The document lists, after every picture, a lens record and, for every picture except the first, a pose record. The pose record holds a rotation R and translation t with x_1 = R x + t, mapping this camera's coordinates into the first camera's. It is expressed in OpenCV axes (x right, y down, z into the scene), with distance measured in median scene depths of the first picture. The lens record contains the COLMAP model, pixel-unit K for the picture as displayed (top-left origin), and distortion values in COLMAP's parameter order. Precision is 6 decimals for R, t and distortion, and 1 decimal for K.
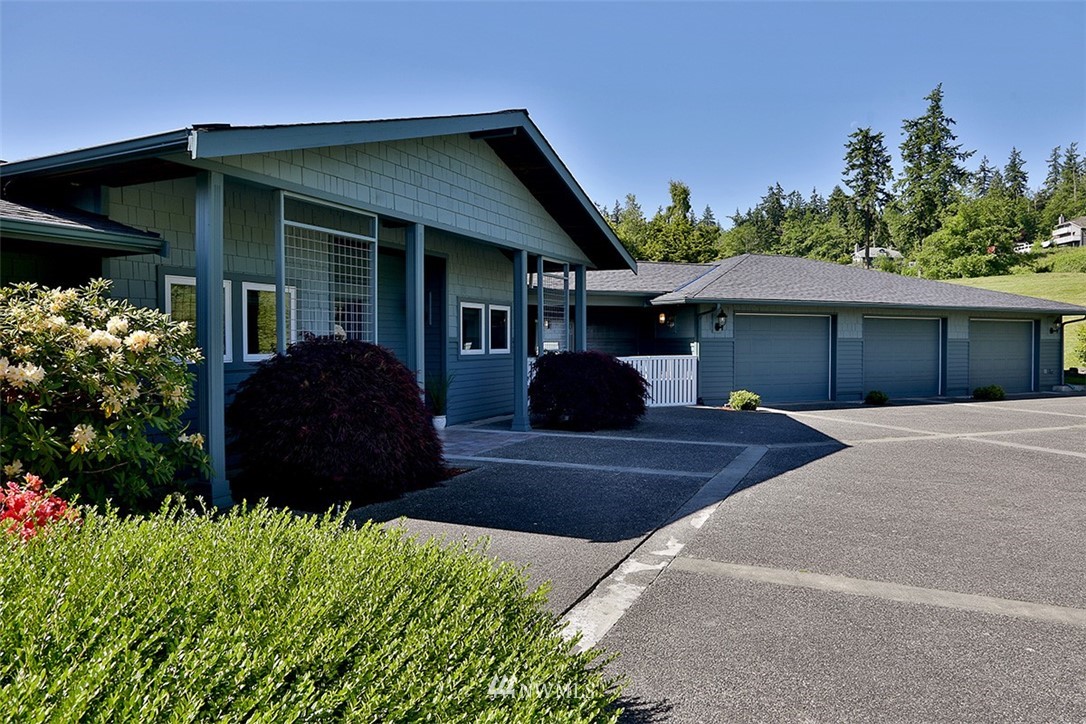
lens RADIAL K [[746.3, 0, 540.0], [0, 746.3, 360.4], [0, 0, 1]] dist [0.003490, 0.000271]
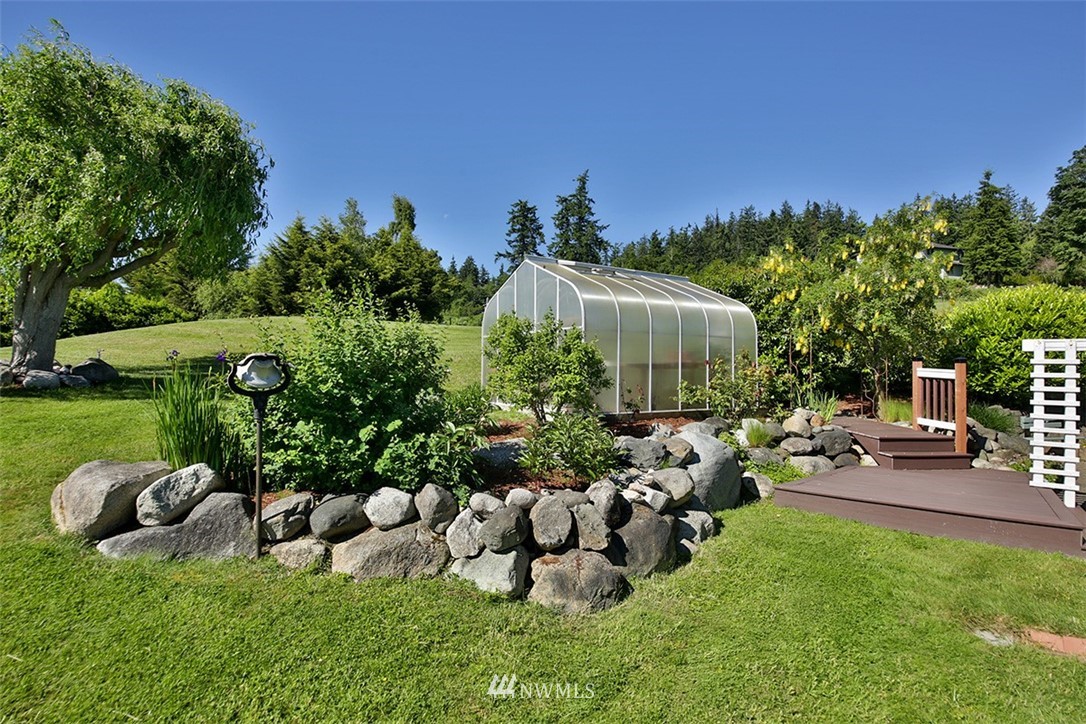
lens RADIAL K [[545.0, 0, 541.0], [0, 545.0, 362.1], [0, 0, 1]] dist [-0.000186, -0.000021]
pose [[0.861825, 0.010906, 0.507088, -0.003404], [0.006468, 0.999451, -0.032487, -0.009717], [-0.507164, 0.031278, 0.861282, 0.236260]]
